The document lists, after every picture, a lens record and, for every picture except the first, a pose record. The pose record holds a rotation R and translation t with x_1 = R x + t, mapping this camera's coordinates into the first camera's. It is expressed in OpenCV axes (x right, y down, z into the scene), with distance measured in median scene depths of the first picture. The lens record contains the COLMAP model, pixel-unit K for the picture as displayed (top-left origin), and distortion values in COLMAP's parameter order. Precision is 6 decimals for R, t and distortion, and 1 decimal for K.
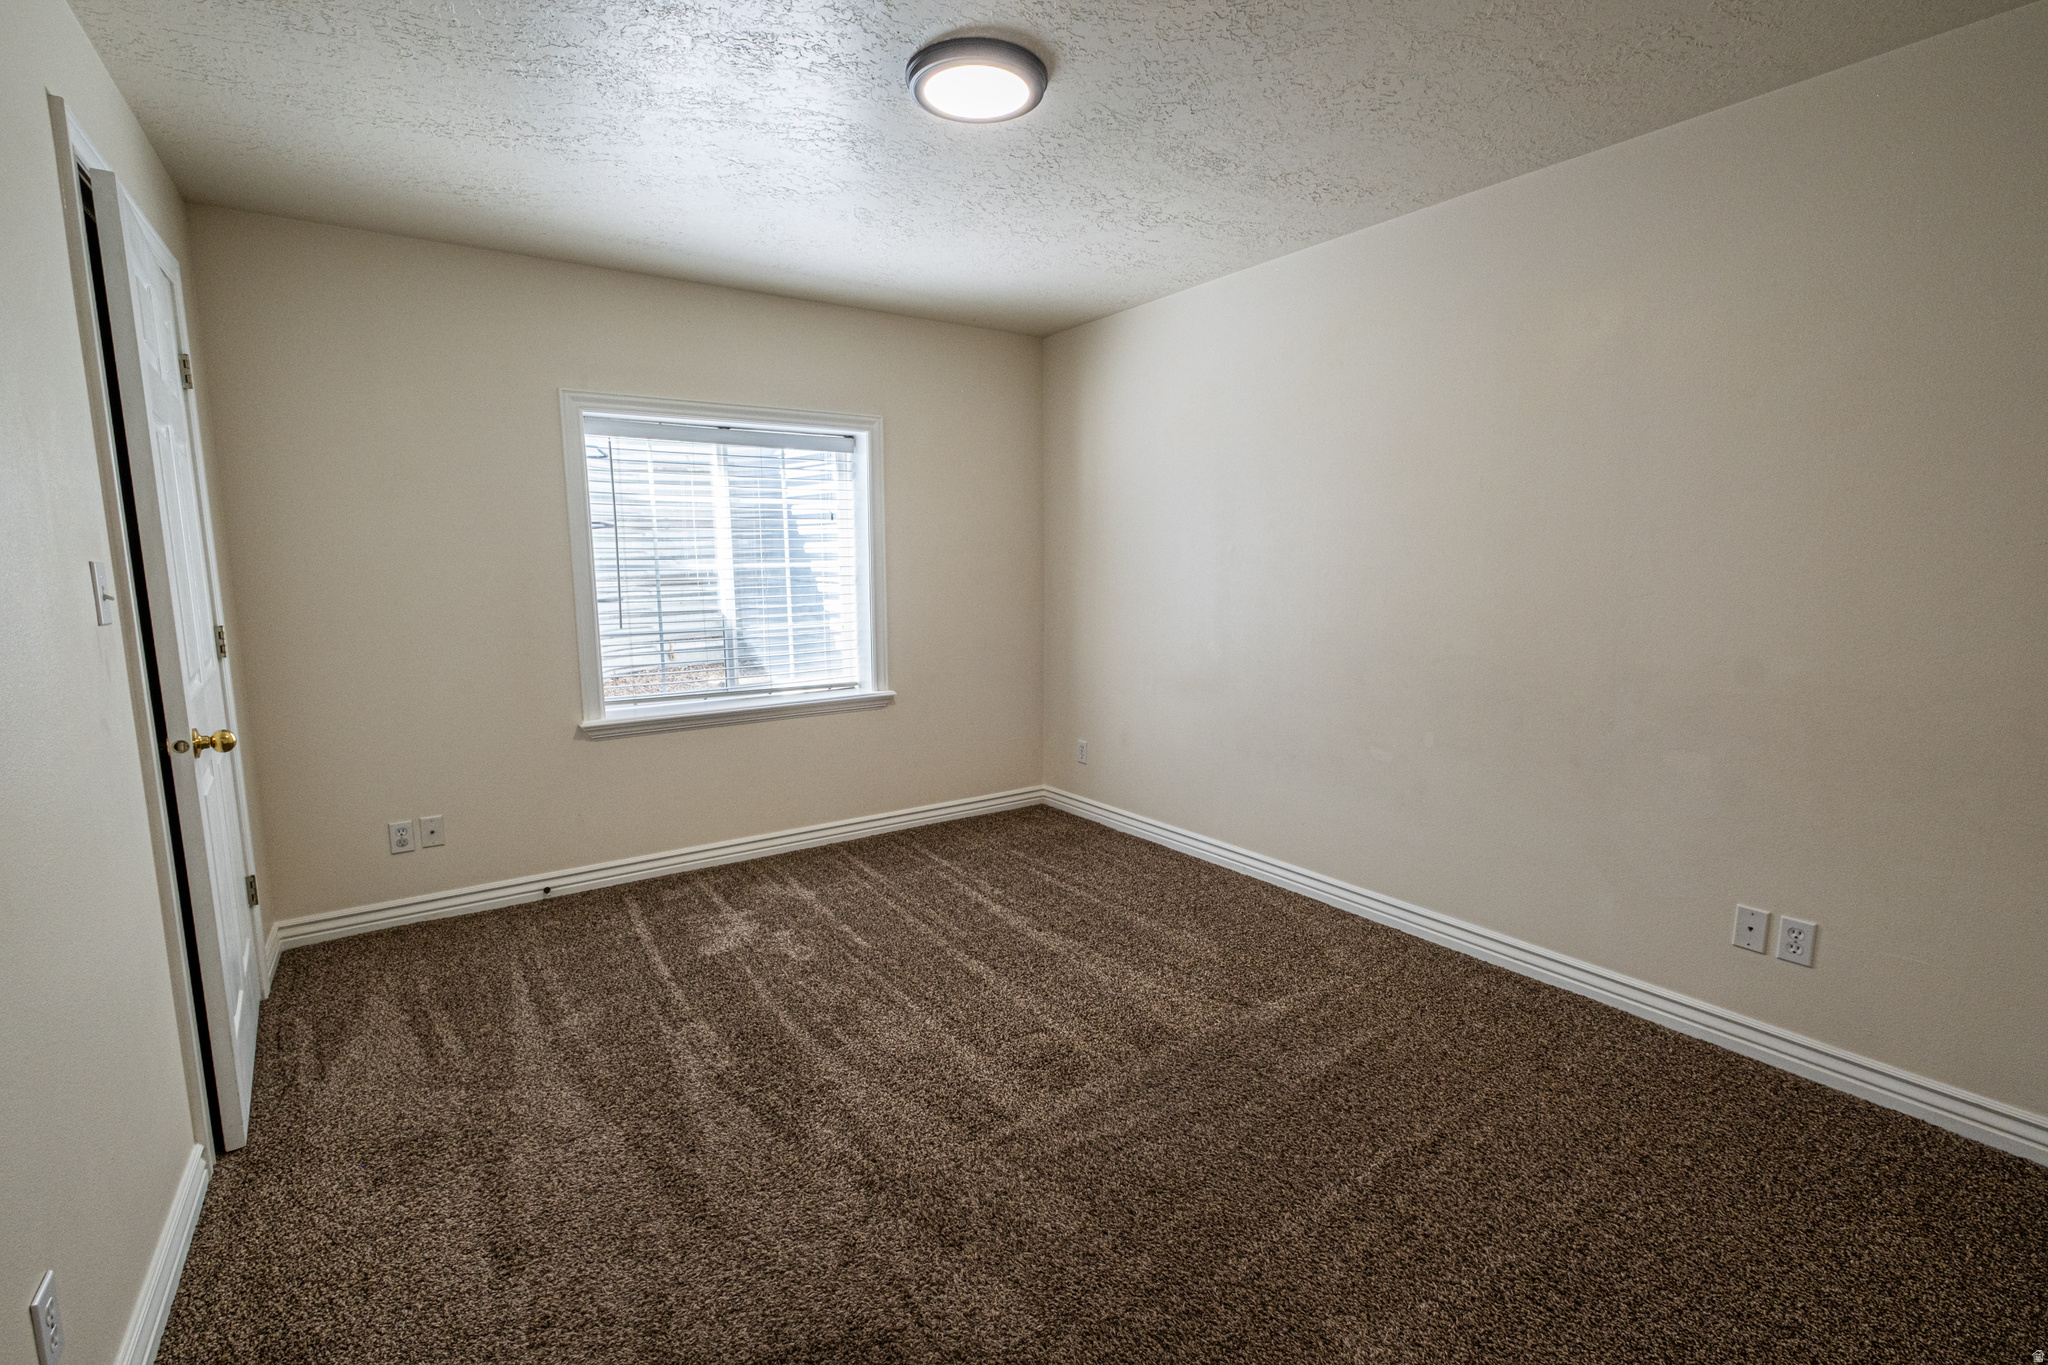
lens RADIAL K [[908.1, 0, 1012.7], [0, 908.1, 688.4], [0, 0, 1]] dist [0.000327, -0.000320]
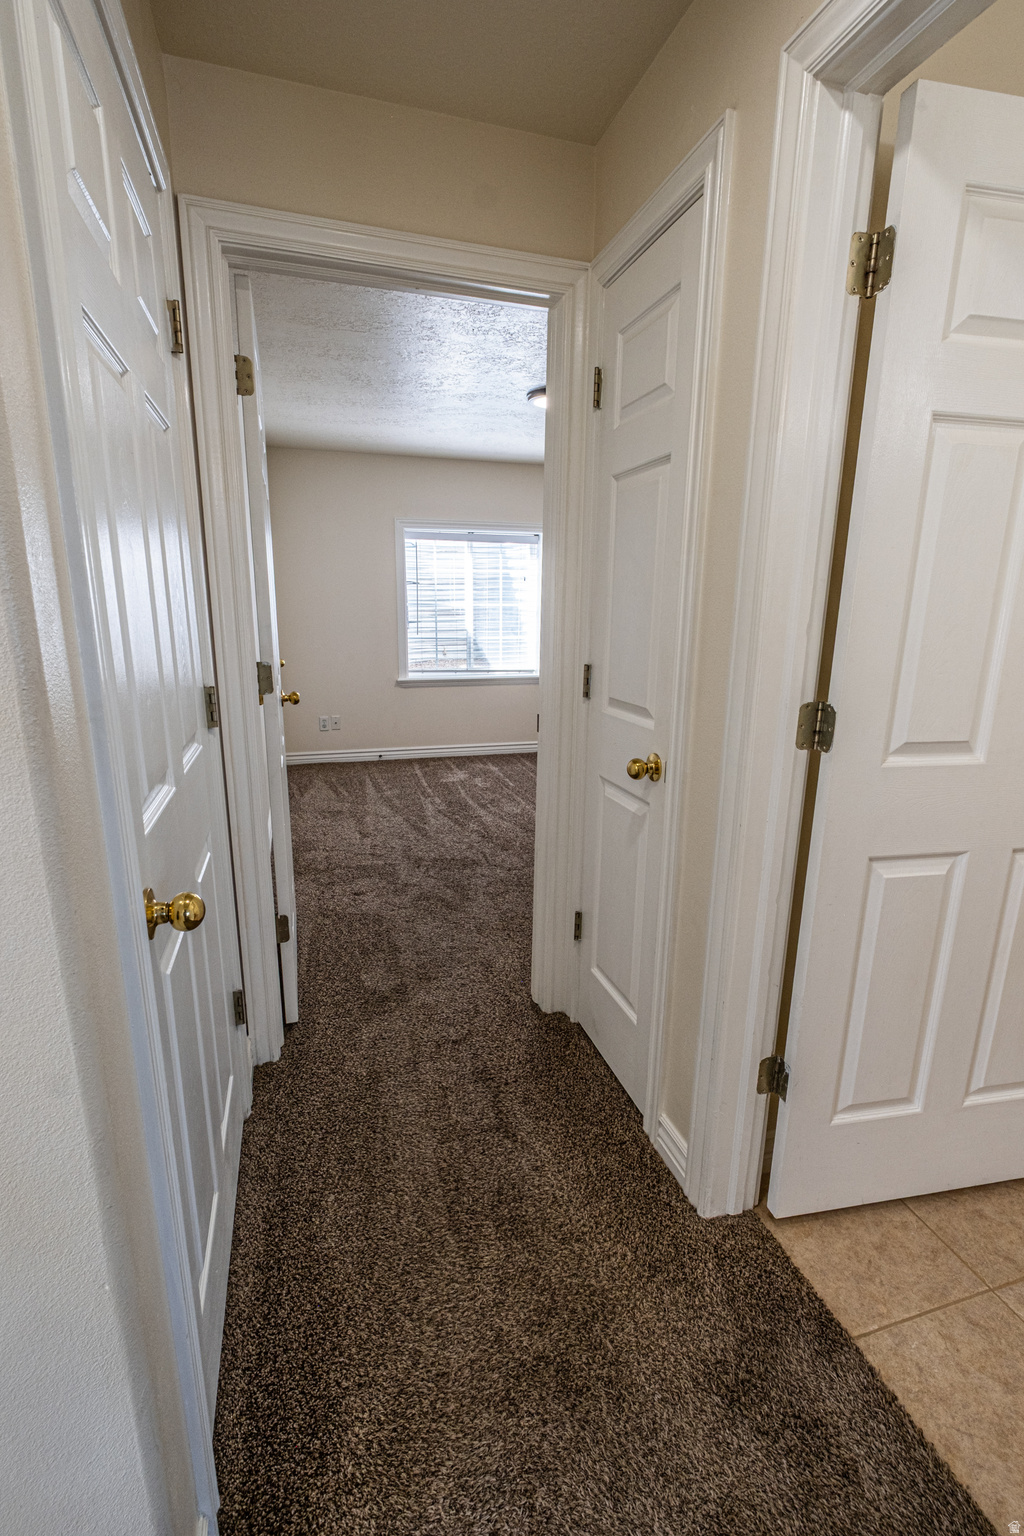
lens RADIAL K [[681.1, 0, 503.2], [0, 681.1, 766.1], [0, 0, 1]] dist [0.000327, -0.000320]
pose [[0.952994, 0.083604, -0.291227, 0.243338], [-0.055574, 0.993103, 0.103239, 0.062514], [0.297849, -0.082202, 0.951067, -0.464003]]
